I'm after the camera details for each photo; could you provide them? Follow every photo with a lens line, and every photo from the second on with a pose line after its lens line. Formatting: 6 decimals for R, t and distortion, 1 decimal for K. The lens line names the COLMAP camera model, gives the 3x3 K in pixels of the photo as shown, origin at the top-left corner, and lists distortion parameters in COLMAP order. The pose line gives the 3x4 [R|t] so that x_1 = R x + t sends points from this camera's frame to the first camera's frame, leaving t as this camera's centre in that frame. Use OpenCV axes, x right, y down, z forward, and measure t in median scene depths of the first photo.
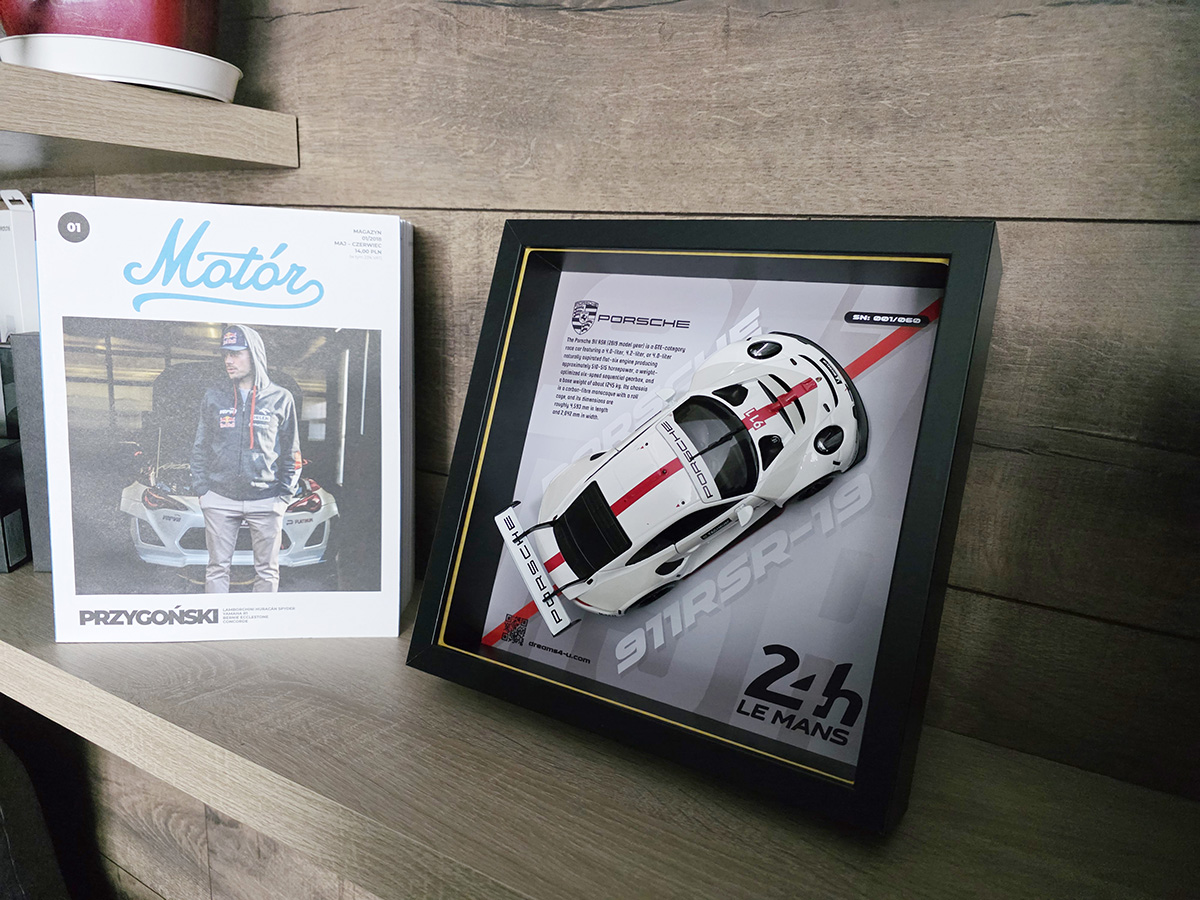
lens RADIAL K [[792.1, 0, 597.7], [0, 792.1, 449.4], [0, 0, 1]] dist [0.007310, 0.006523]
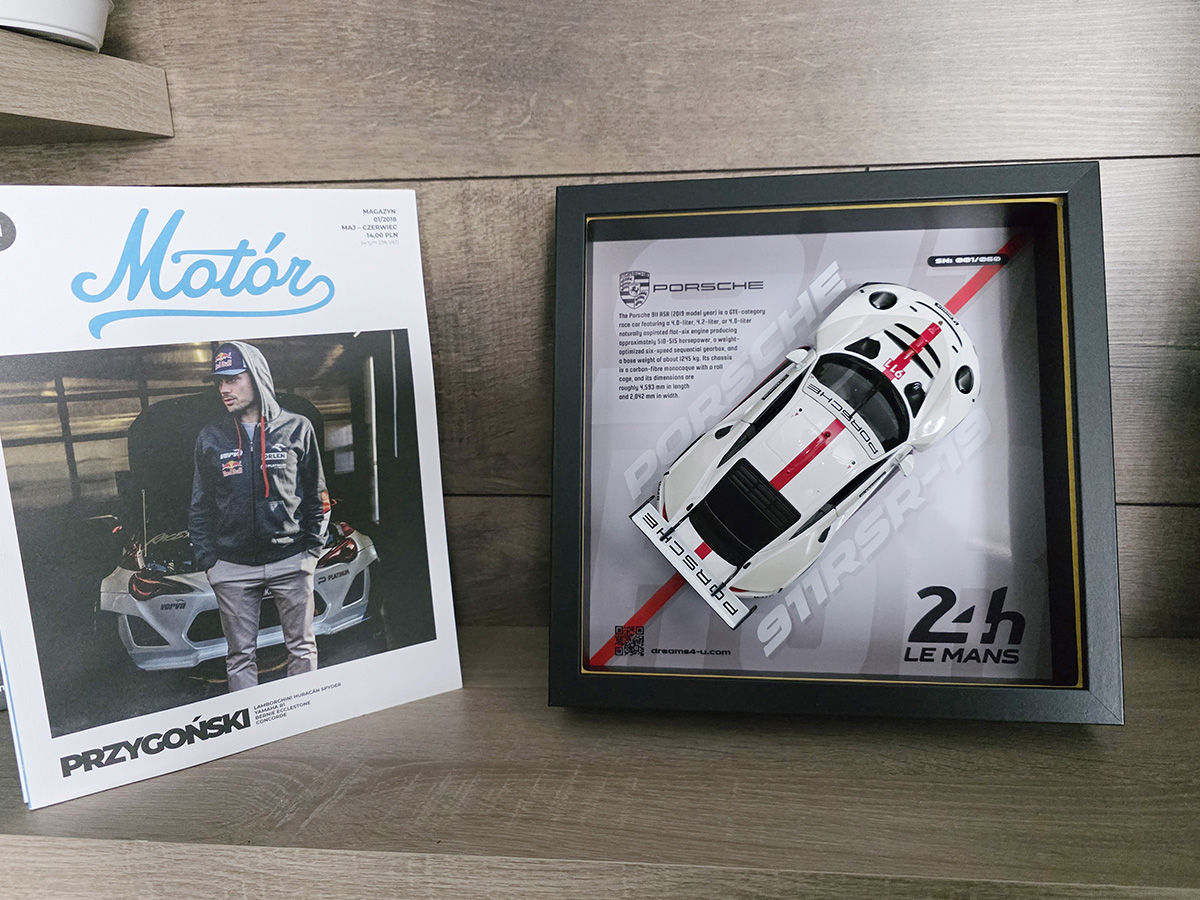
lens RADIAL K [[890.9, 0, 600.5], [0, 890.9, 451.2], [0, 0, 1]] dist [0.008131, 0.002223]
pose [[0.922946, -0.158704, 0.350691, -0.453736], [0.154160, 0.987193, 0.041034, -0.032167], [-0.352712, 0.016191, 0.935592, 0.059887]]
